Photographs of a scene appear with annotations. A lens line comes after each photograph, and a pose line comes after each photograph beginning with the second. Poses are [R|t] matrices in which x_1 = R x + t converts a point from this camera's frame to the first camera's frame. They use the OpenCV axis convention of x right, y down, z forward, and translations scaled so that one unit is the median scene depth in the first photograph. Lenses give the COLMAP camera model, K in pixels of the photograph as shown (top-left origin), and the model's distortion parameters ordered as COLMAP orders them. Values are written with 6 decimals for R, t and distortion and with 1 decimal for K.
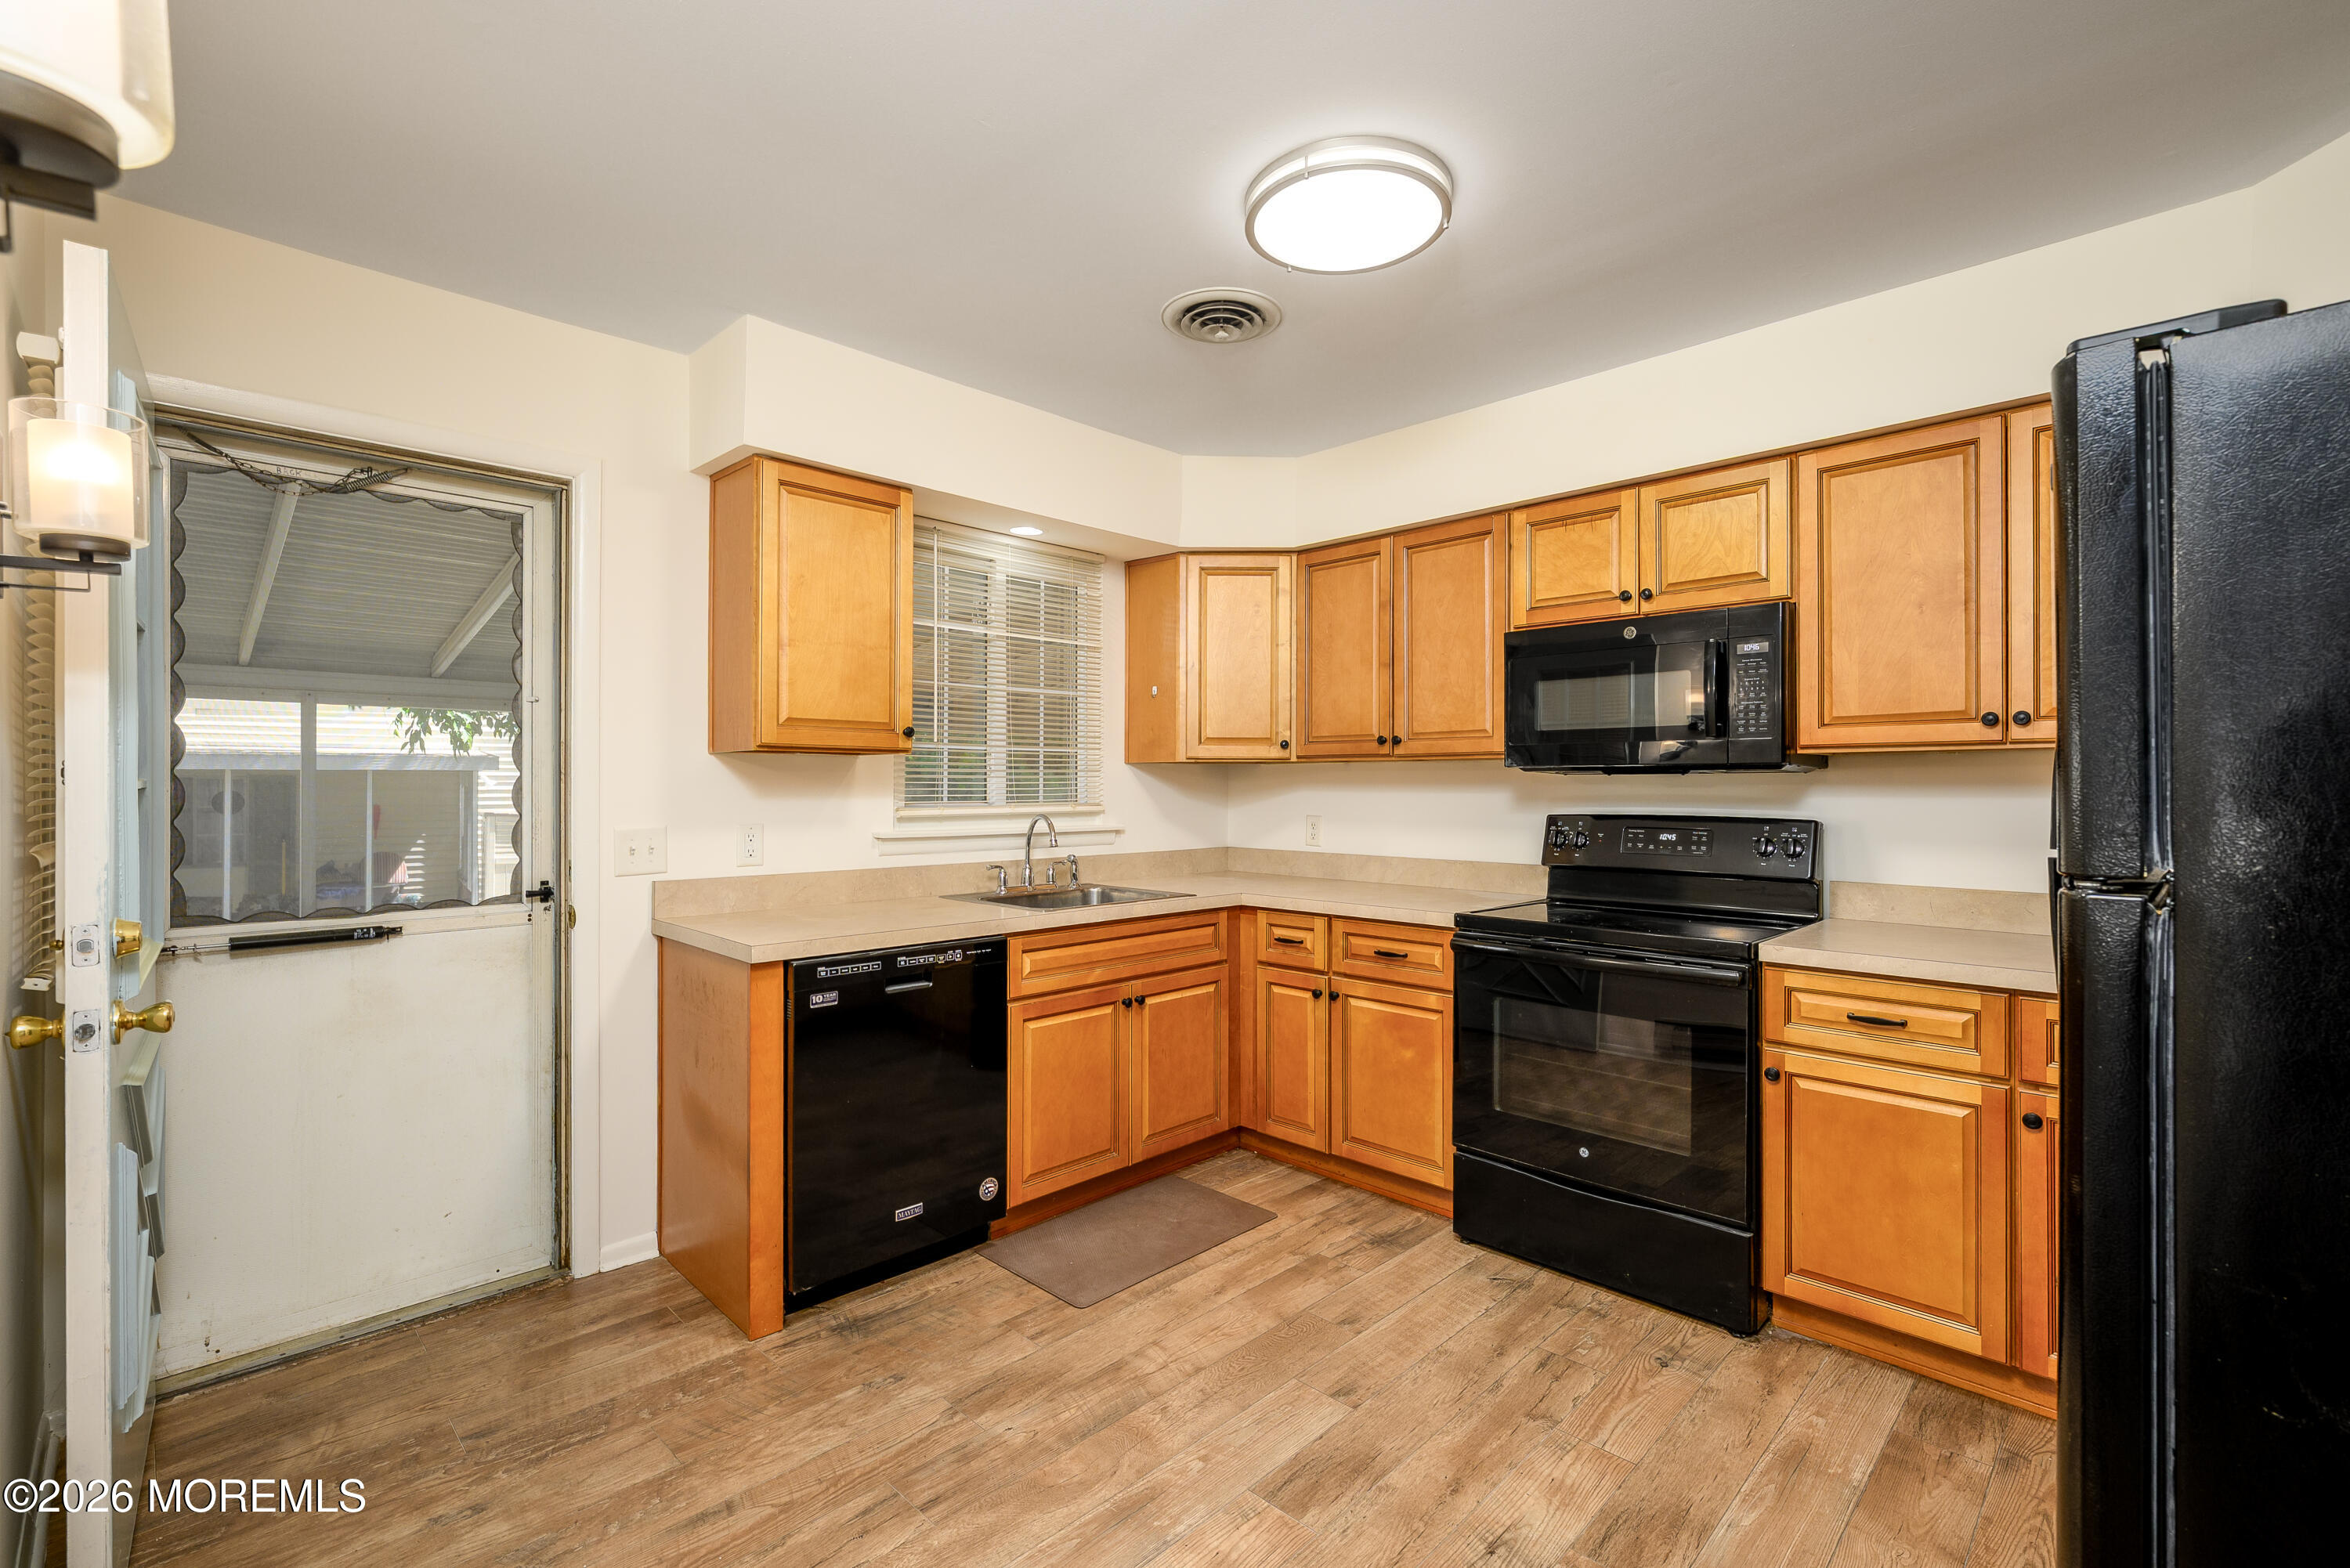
lens RADIAL K [[1040.1, 0, 1175.0], [0, 1040.1, 784.0], [0, 0, 1]] dist [-0.000584, -0.000031]
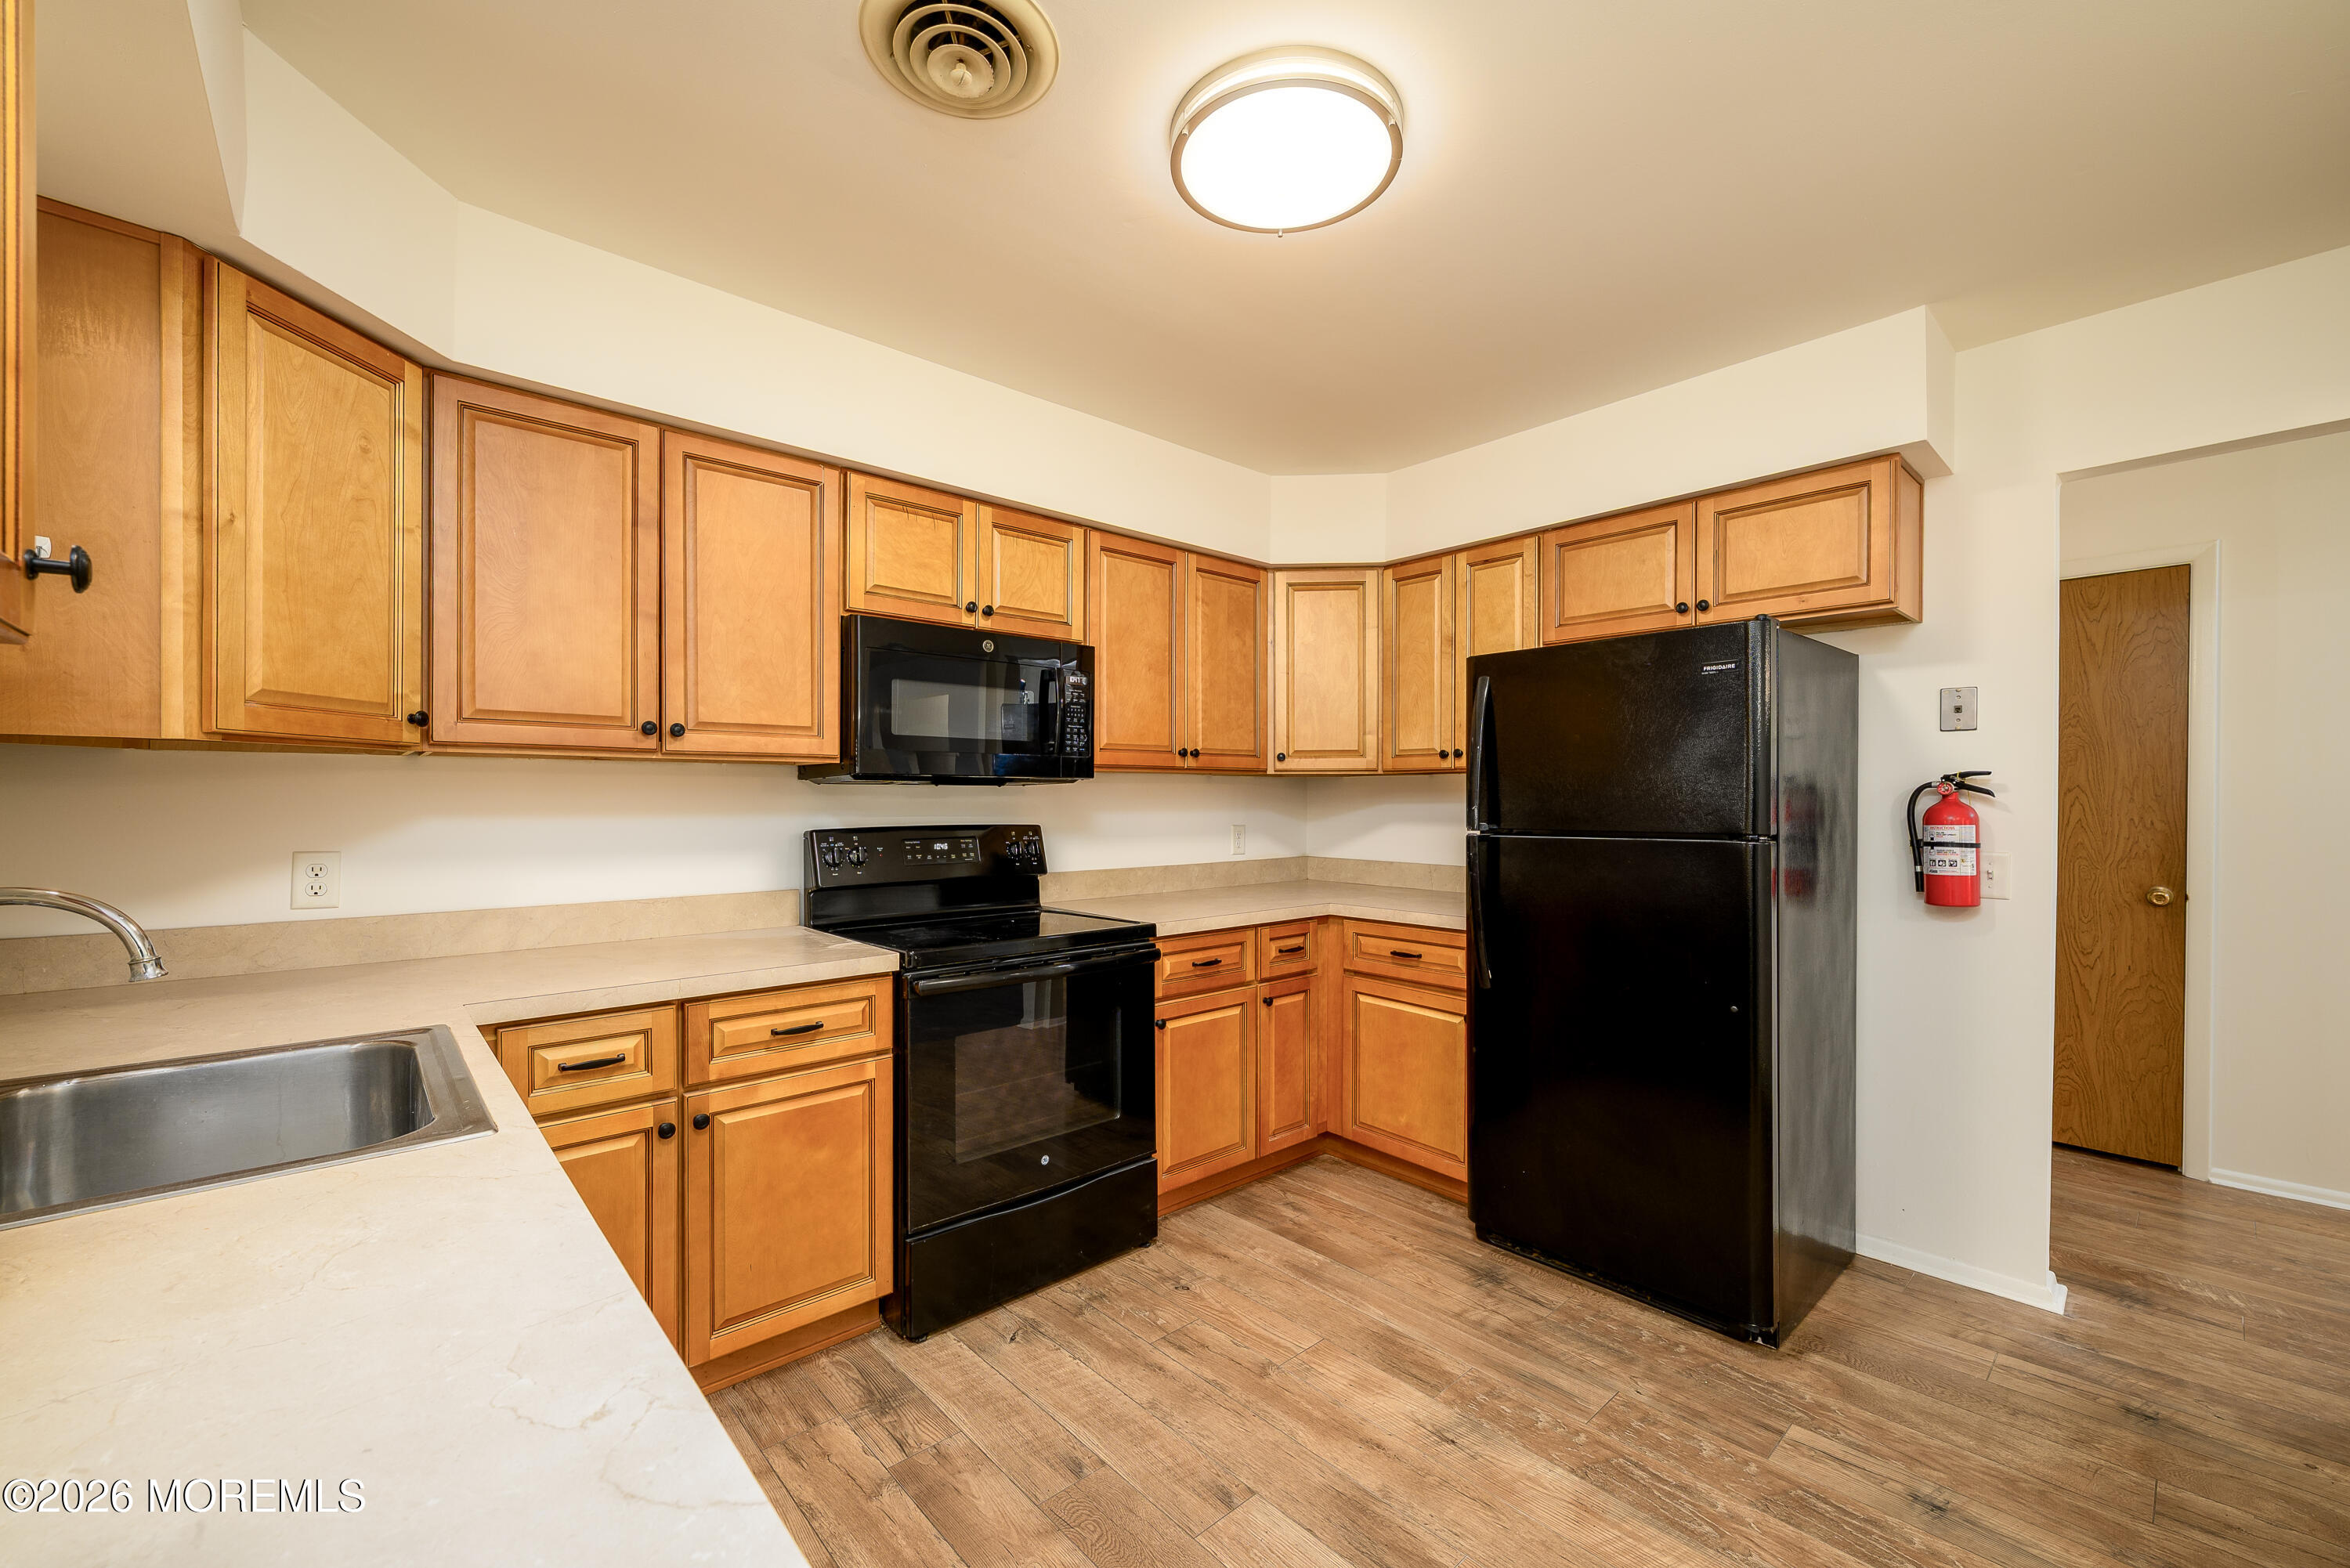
lens RADIAL K [[938.7, 0, 1188.4], [0, 938.7, 802.5], [0, 0, 1]] dist [-0.000646, 0.000191]
pose [[0.043609, -0.005216, 0.999035, -0.427436], [-0.002670, 0.999982, 0.005337, 0.001868], [-0.999045, -0.002900, 0.043594, 0.691484]]
